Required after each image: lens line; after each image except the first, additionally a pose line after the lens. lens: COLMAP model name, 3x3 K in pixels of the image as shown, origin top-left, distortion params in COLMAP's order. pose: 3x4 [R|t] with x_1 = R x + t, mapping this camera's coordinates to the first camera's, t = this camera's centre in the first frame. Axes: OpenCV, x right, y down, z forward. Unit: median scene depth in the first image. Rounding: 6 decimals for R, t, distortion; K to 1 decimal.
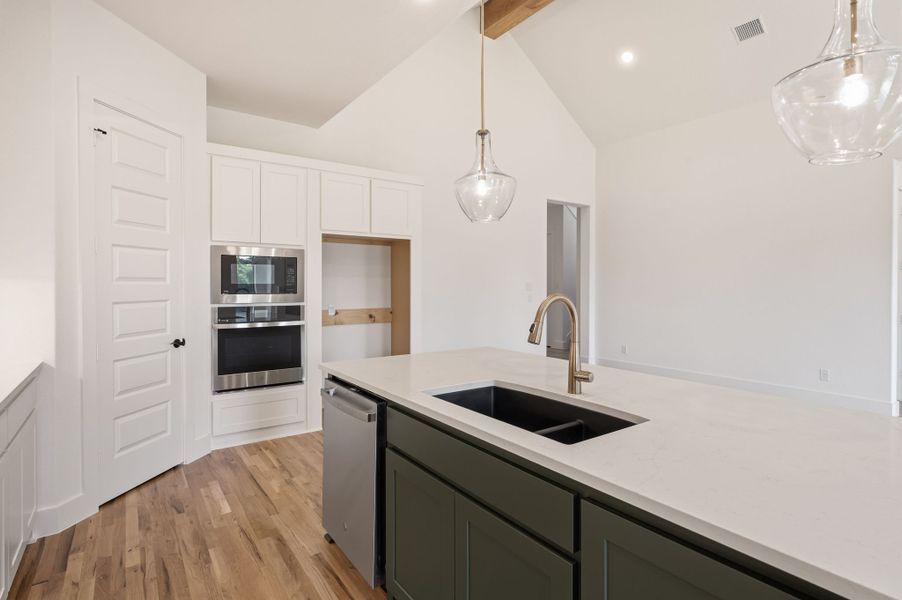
lens RADIAL K [[460.3, 0, 452.0], [0, 460.3, 288.7], [0, 0, 1]] dist [-0.004716, 0.000675]
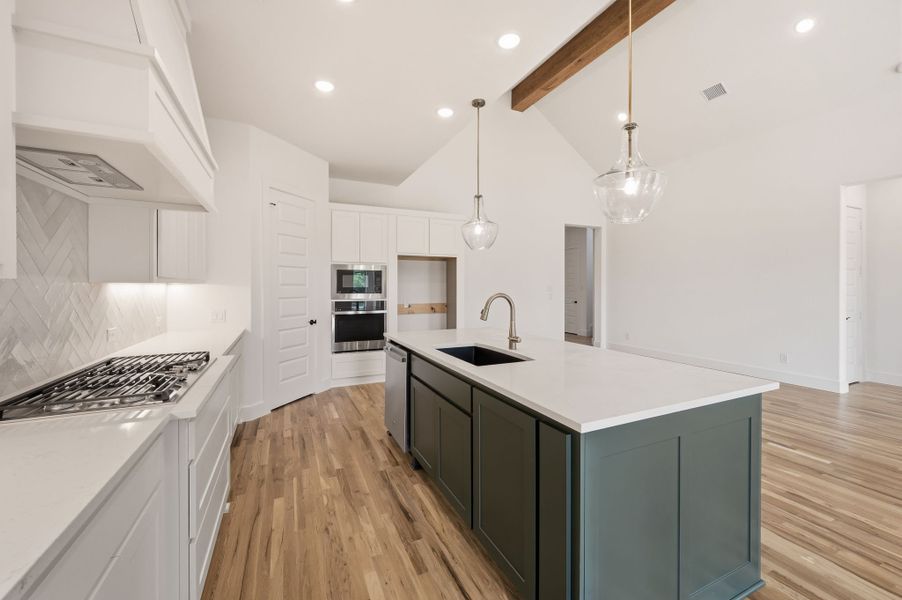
lens RADIAL K [[359.6, 0, 451.6], [0, 359.6, 286.5], [0, 0, 1]] dist [-0.001551, -0.000622]
pose [[0.983140, -0.001956, -0.182841, 0.176717], [0.000284, 0.999958, -0.009170, -0.001456], [0.182852, 0.008963, 0.983100, -0.247877]]
